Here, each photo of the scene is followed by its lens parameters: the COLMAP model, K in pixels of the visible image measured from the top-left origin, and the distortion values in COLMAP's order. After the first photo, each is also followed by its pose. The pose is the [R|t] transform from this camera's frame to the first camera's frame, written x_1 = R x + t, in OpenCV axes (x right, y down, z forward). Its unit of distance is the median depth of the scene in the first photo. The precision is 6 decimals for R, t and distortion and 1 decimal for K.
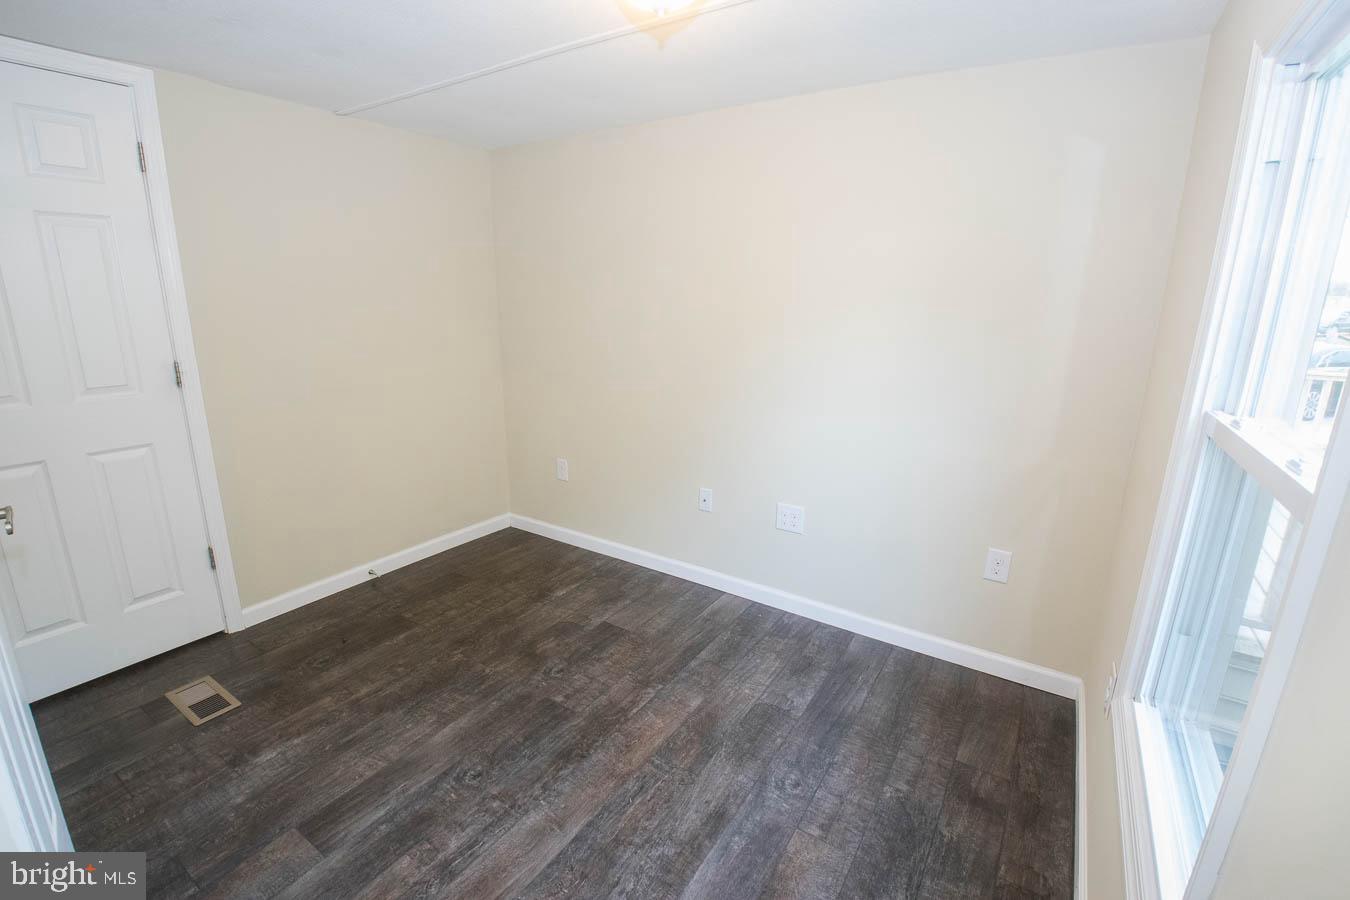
lens RADIAL K [[597.1, 0, 671.6], [0, 597.1, 457.2], [0, 0, 1]] dist [0.015650, -0.031524]
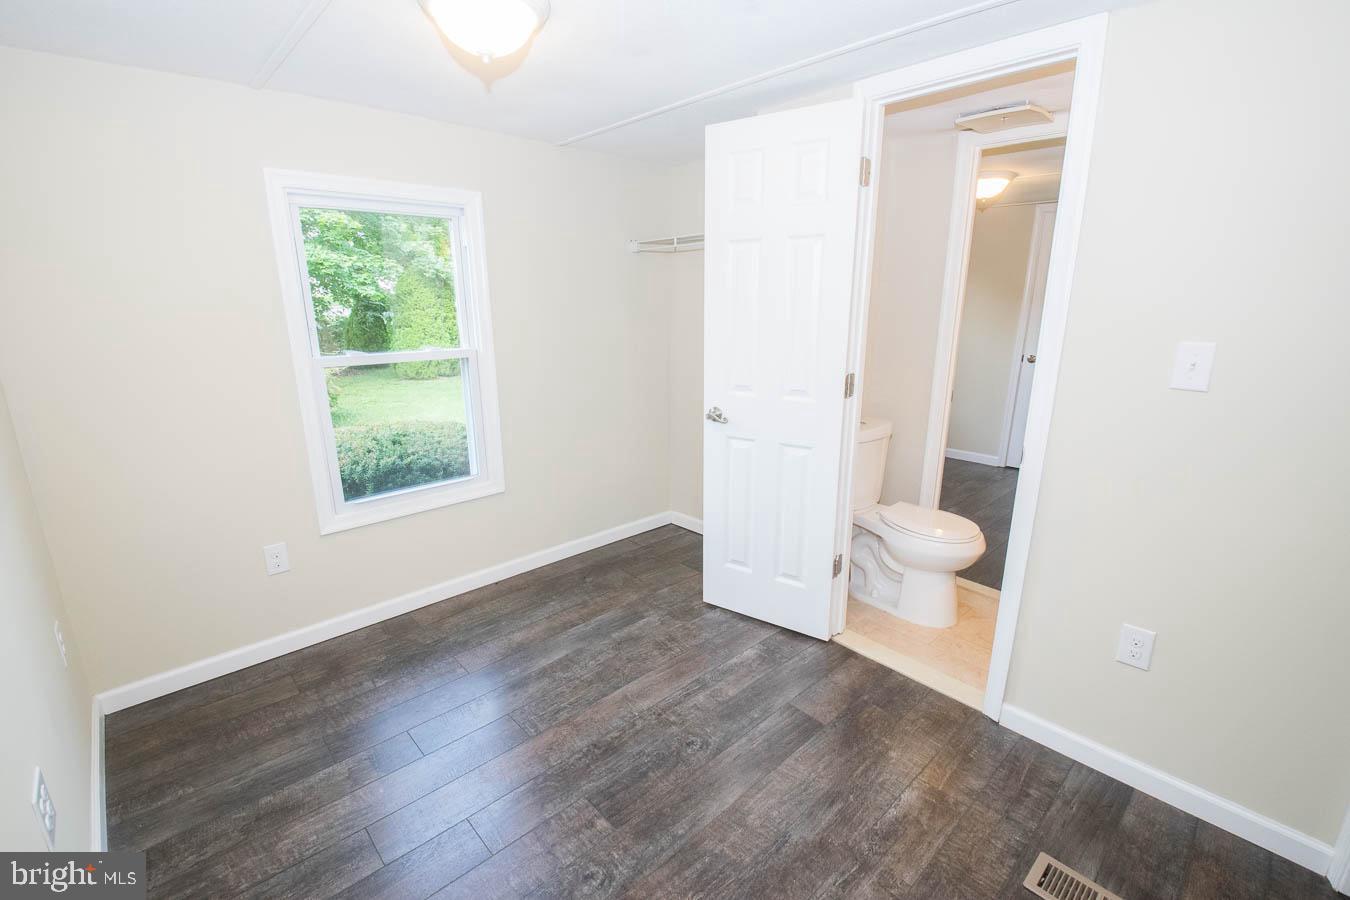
lens RADIAL K [[597.1, 0, 671.6], [0, 597.1, 457.2], [0, 0, 1]] dist [0.015650, -0.031524]
pose [[-0.971544, -0.074149, 0.224952, -0.484679], [0.047435, 0.869584, 0.491502, -0.457905], [-0.232059, 0.488187, -0.841322, 1.625045]]
